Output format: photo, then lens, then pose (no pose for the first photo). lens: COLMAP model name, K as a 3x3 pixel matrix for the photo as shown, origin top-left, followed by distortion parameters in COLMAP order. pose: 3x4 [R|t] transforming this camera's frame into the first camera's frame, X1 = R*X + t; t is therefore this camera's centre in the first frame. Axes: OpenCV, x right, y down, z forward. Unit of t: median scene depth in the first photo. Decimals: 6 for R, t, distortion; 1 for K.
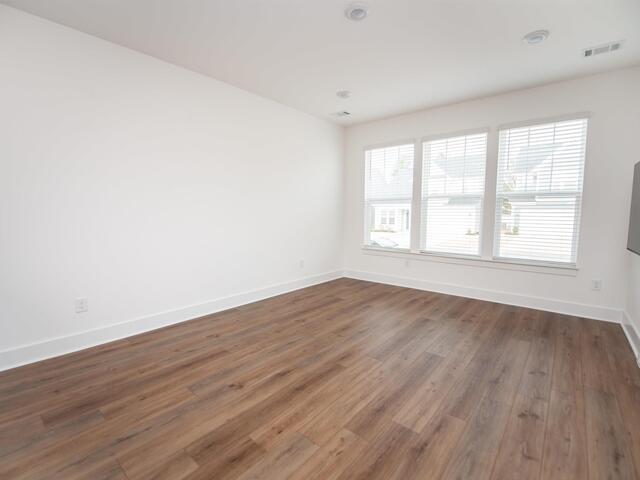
lens RADIAL K [[295.4, 0, 320.6], [0, 295.4, 241.2], [0, 0, 1]] dist [-0.021757, -0.000360]
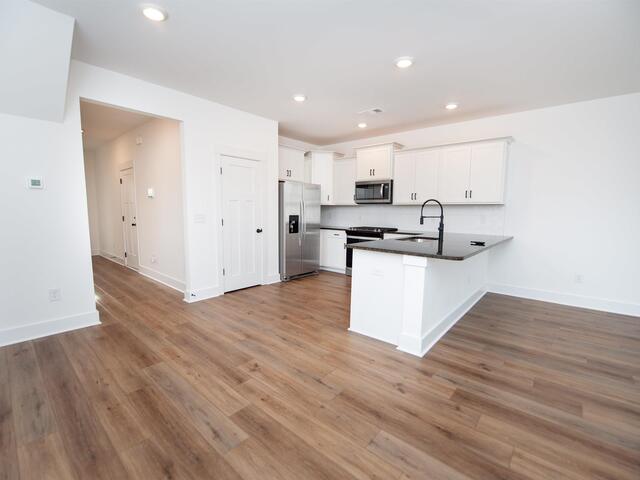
lens RADIAL K [[285.9, 0, 318.8], [0, 285.9, 241.7], [0, 0, 1]] dist [-0.026250, -0.000313]
pose [[-0.014395, 0.103770, -0.994497, 0.623128], [-0.105349, 0.988907, 0.104712, 0.021594], [0.994331, 0.106277, -0.003303, -0.355537]]
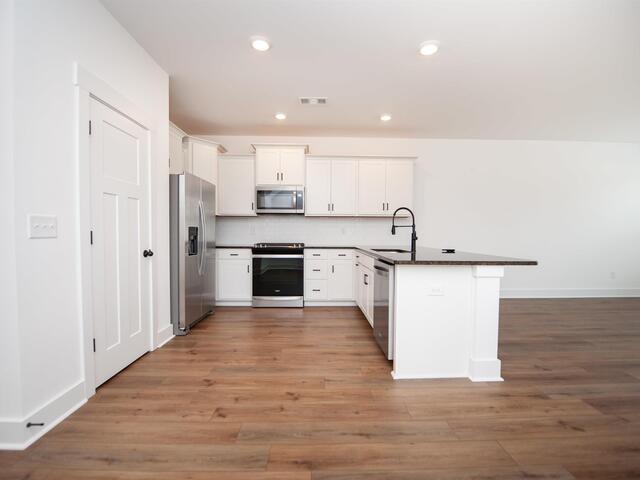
lens RADIAL K [[288.7, 0, 321.9], [0, 288.7, 241.9], [0, 0, 1]] dist [-0.022184, -0.000476]
pose [[0.662368, 0.023403, -0.748813, 0.001689], [-0.074619, 0.996603, -0.034857, 0.127232], [0.745453, 0.078964, 0.661864, -0.930025]]
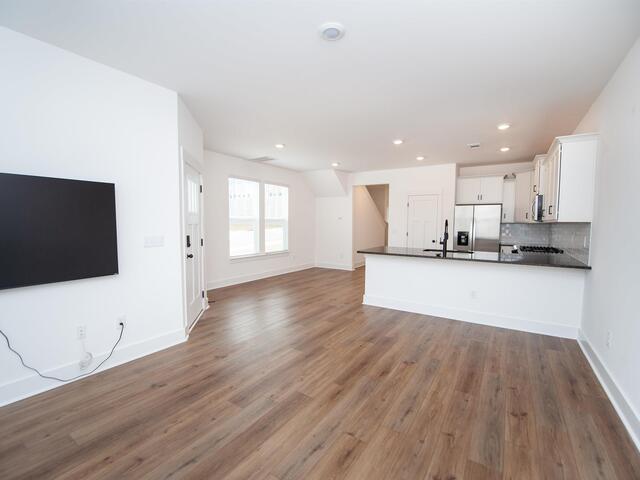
lens RADIAL K [[288.7, 0, 321.9], [0, 288.7, 241.9], [0, 0, 1]] dist [-0.022184, -0.000476]
pose [[-0.991824, -0.001657, -0.127604, 0.228107], [-0.022592, 0.986402, 0.162793, -0.217906], [0.125599, 0.164345, -0.978374, 1.678321]]
